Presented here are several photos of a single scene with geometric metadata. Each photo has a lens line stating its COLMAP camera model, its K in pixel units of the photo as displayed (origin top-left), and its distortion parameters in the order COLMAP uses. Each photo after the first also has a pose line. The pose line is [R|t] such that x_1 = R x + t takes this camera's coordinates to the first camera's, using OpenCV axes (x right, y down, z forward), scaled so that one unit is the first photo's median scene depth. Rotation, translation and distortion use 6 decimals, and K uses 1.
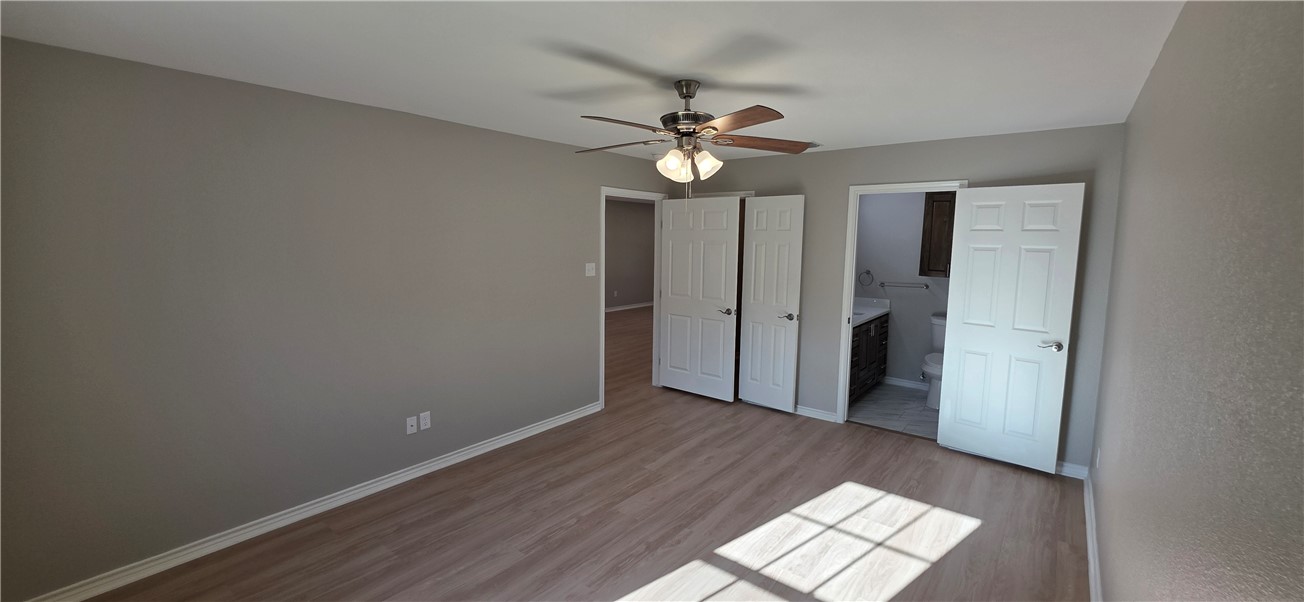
lens RADIAL K [[527.4, 0, 653.7], [0, 527.4, 304.6], [0, 0, 1]] dist [-0.003698, 0.000937]
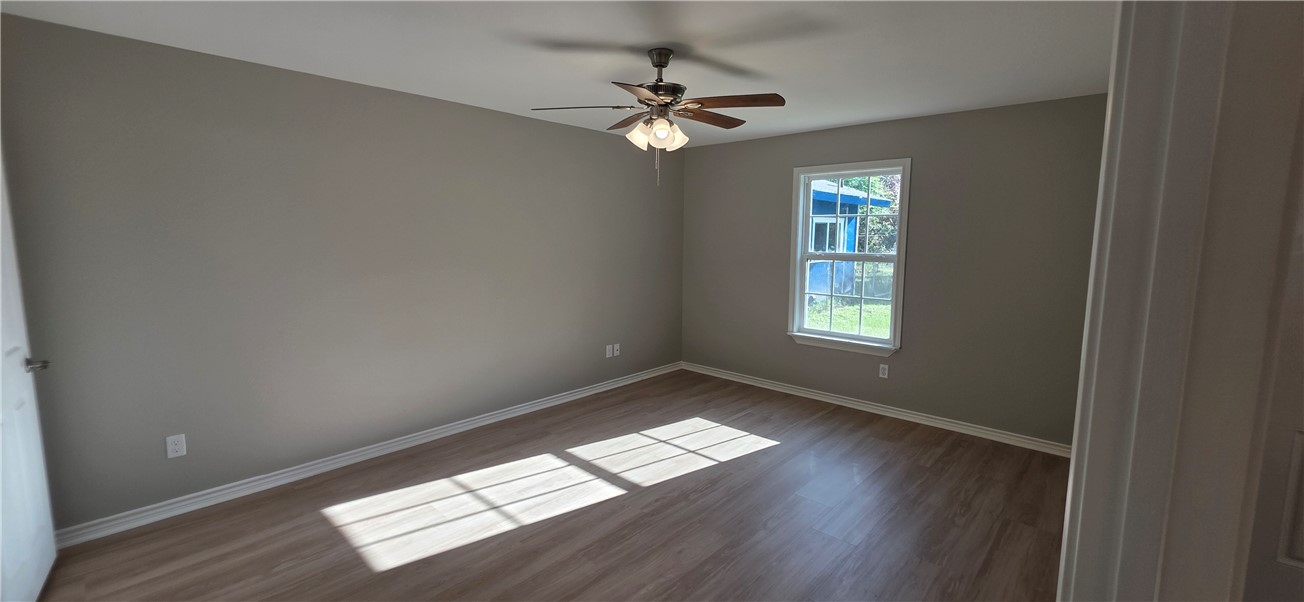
lens RADIAL K [[527.4, 0, 645.6], [0, 527.4, 280.6], [0, 0, 1]] dist [-0.003698, 0.000937]
pose [[-0.995742, -0.026554, 0.088278, -0.010204], [-0.006354, 0.975108, 0.221641, -0.195367], [-0.091966, 0.220137, -0.971124, 1.837495]]
